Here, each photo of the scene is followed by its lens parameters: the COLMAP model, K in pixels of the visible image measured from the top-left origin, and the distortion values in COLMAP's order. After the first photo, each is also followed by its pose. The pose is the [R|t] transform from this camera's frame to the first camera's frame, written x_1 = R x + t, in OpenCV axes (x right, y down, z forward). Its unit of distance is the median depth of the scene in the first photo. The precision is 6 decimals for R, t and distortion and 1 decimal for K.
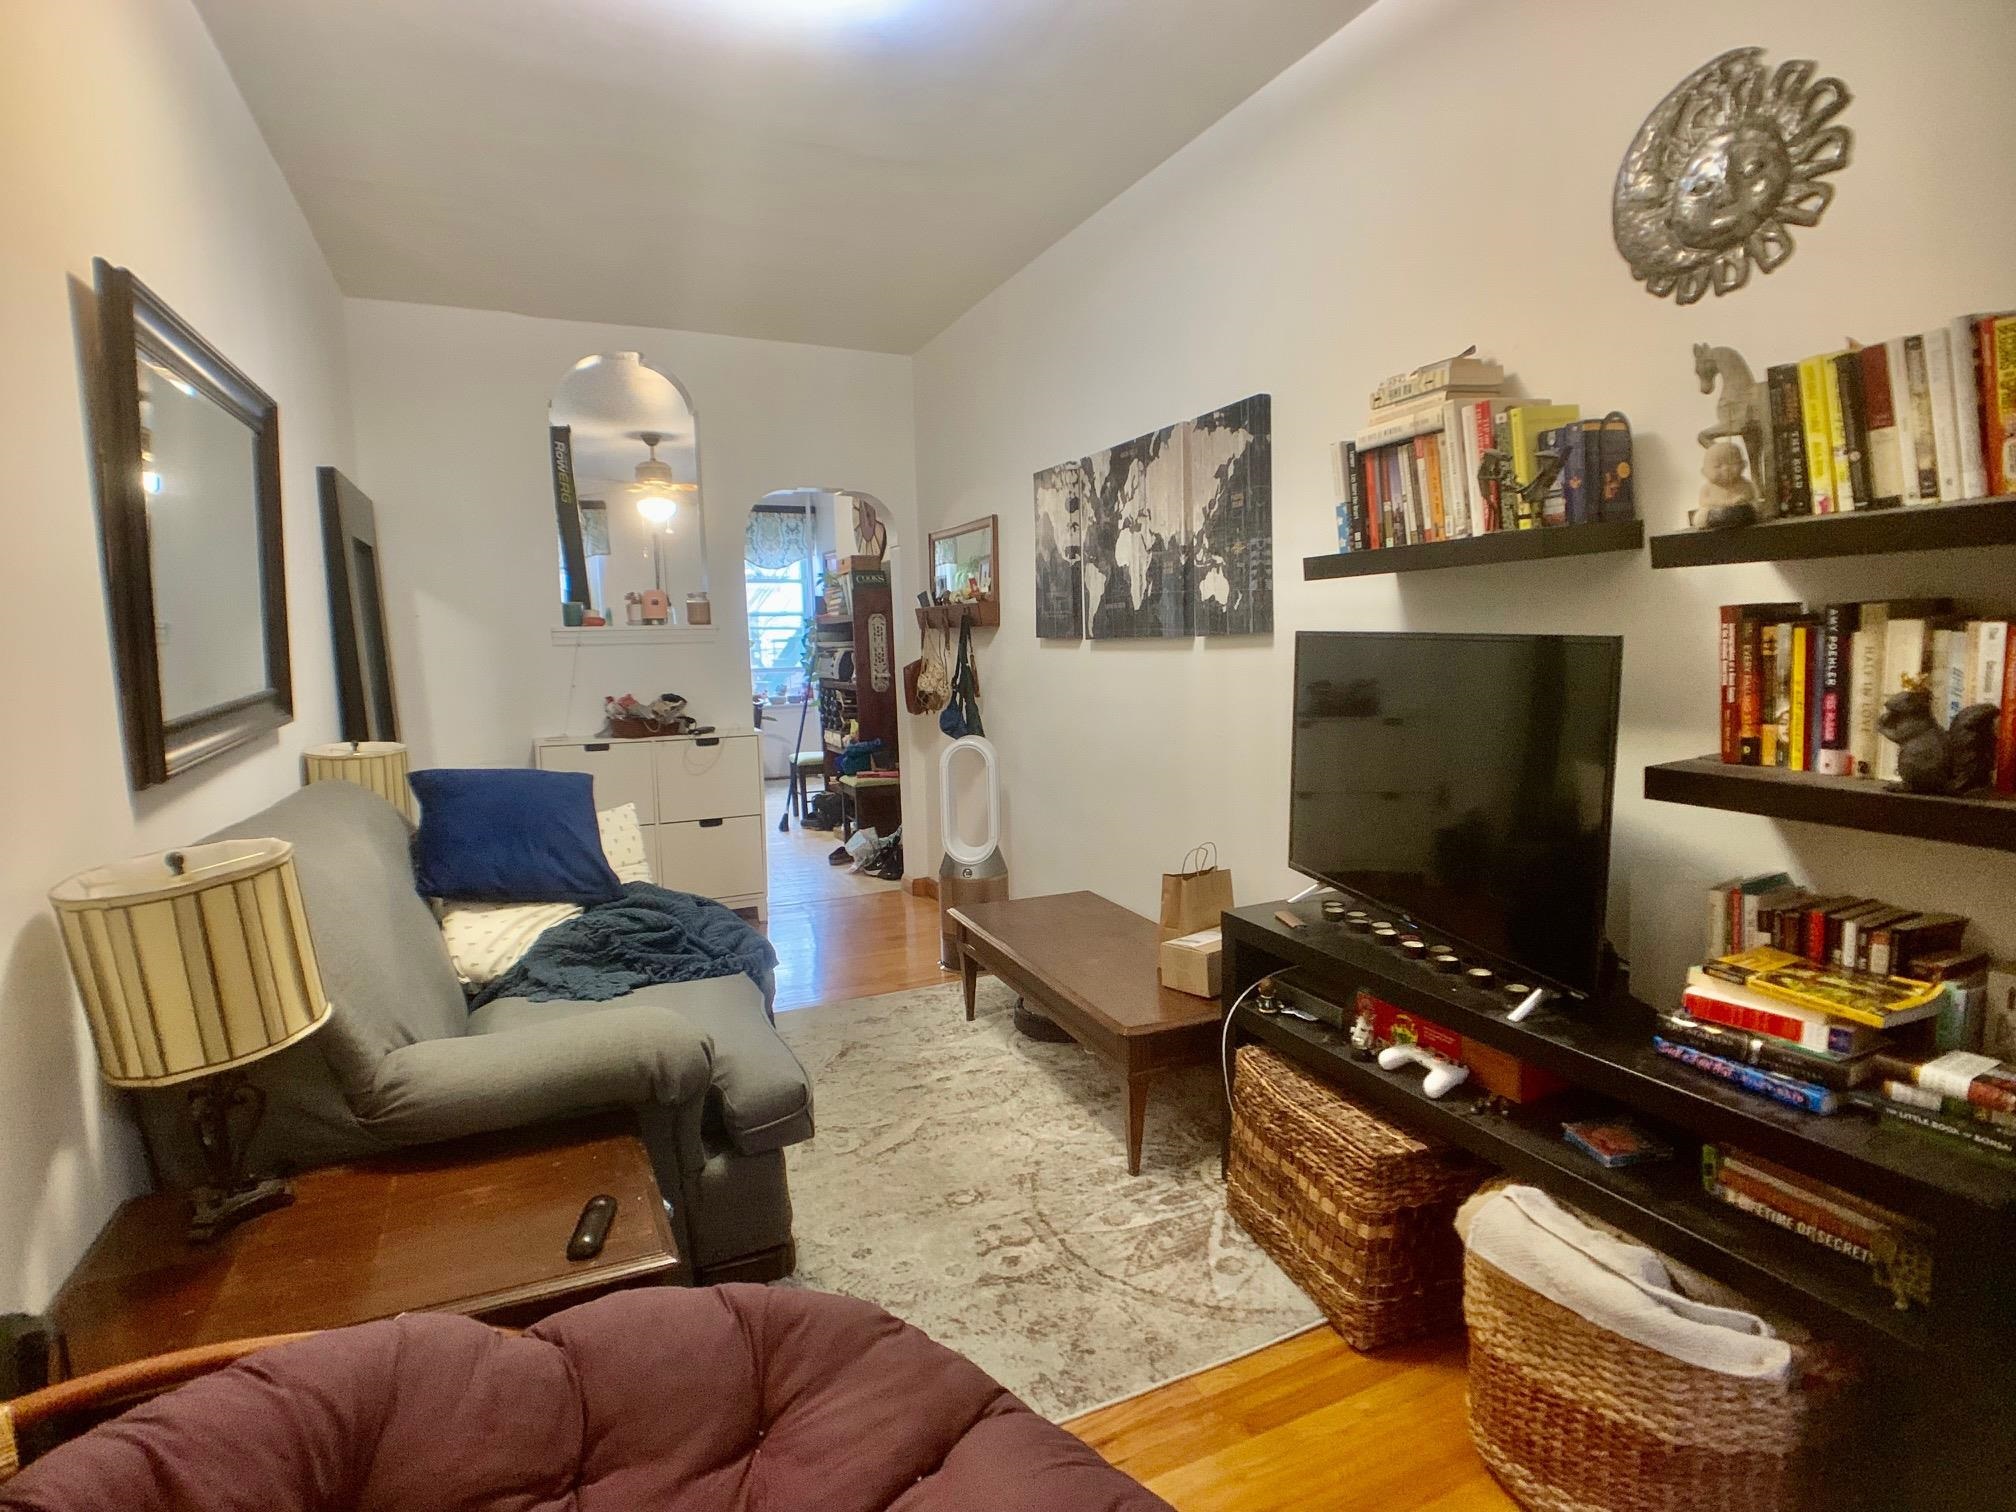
lens RADIAL K [[1058.4, 0, 1008.0], [0, 1058.4, 756.0], [0, 0, 1]] dist [-0.046628, 0.017179]
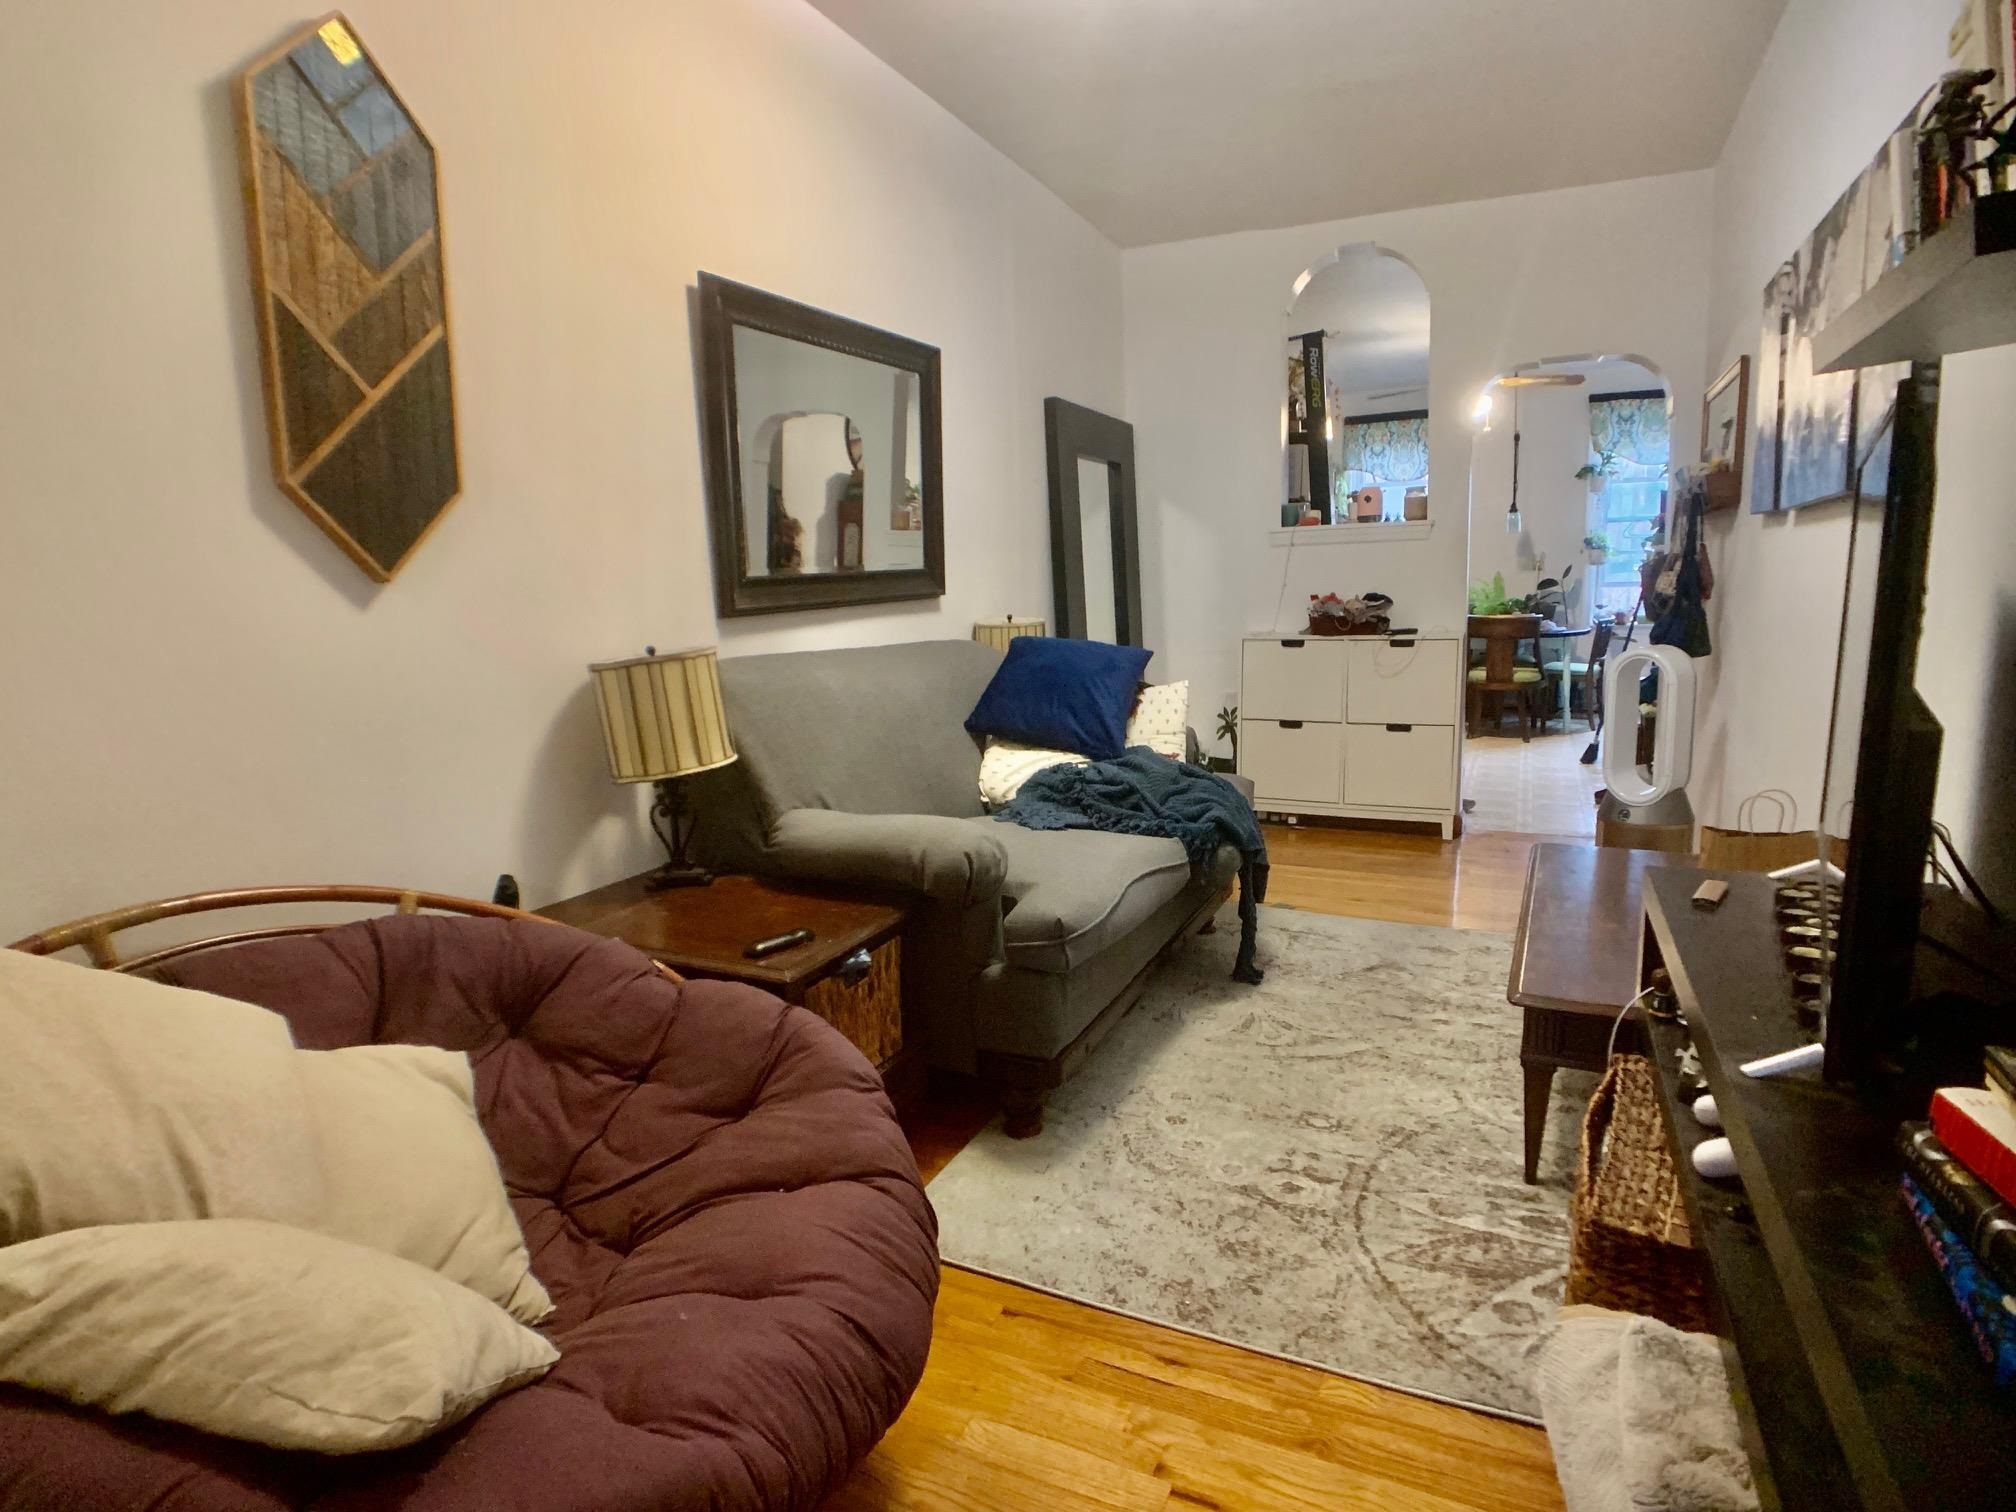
lens RADIAL K [[1058.4, 0, 1008.0], [0, 1058.4, 756.0], [0, 0, 1]] dist [-0.046628, 0.017179]
pose [[0.637863, 0.127023, -0.759603, 0.449468], [-0.073901, 0.991849, 0.103803, 0.030224], [0.766596, -0.010077, 0.642050, 0.211472]]
